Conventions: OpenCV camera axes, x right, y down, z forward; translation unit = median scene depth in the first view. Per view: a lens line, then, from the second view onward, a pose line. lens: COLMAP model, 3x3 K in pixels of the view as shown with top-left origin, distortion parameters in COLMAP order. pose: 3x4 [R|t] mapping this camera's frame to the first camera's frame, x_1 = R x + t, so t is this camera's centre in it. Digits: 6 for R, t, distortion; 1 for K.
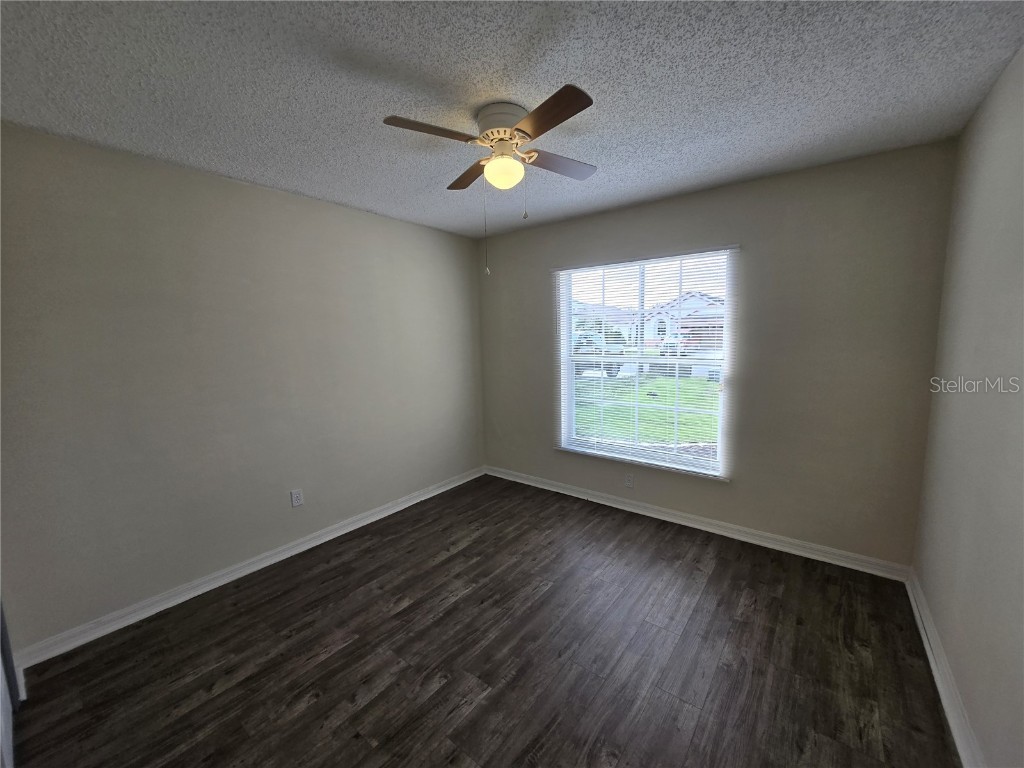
lens RADIAL K [[402.4, 0, 509.7], [0, 402.4, 386.1], [0, 0, 1]] dist [-0.002040, 0.000168]
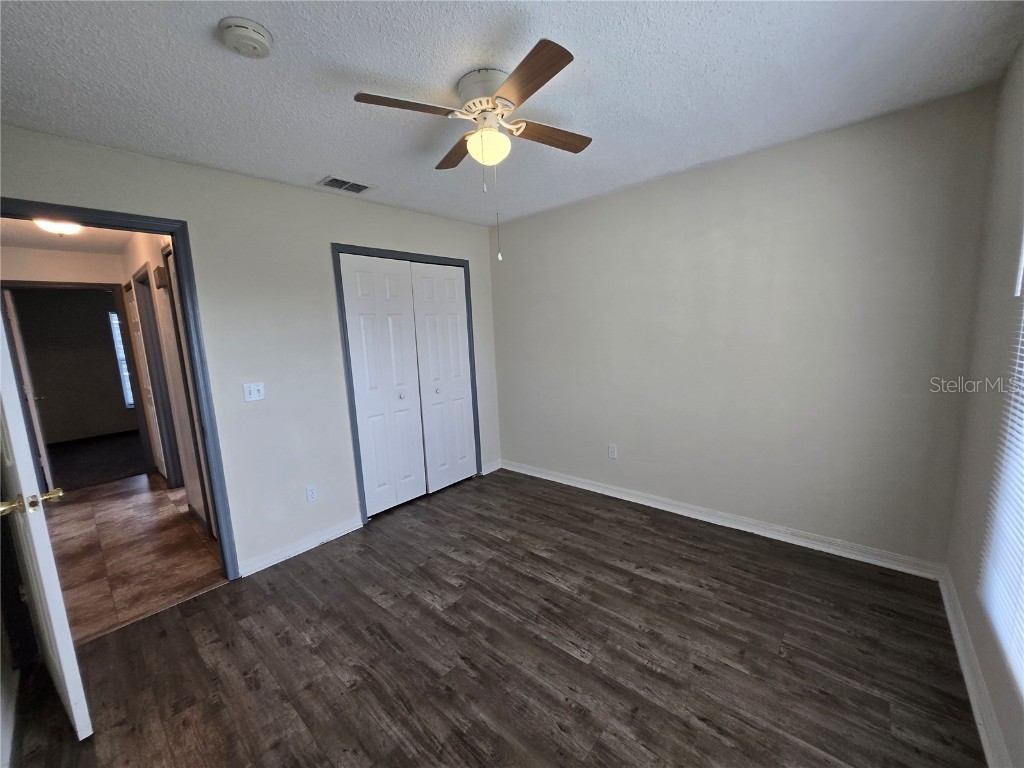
lens RADIAL K [[402.4, 0, 509.7], [0, 402.4, 386.1], [0, 0, 1]] dist [-0.002040, 0.000168]
pose [[-0.050177, 0.166490, -0.984766, 0.815441], [-0.080665, 0.982111, 0.170151, -0.119328], [0.995477, 0.087974, -0.035849, 0.927639]]
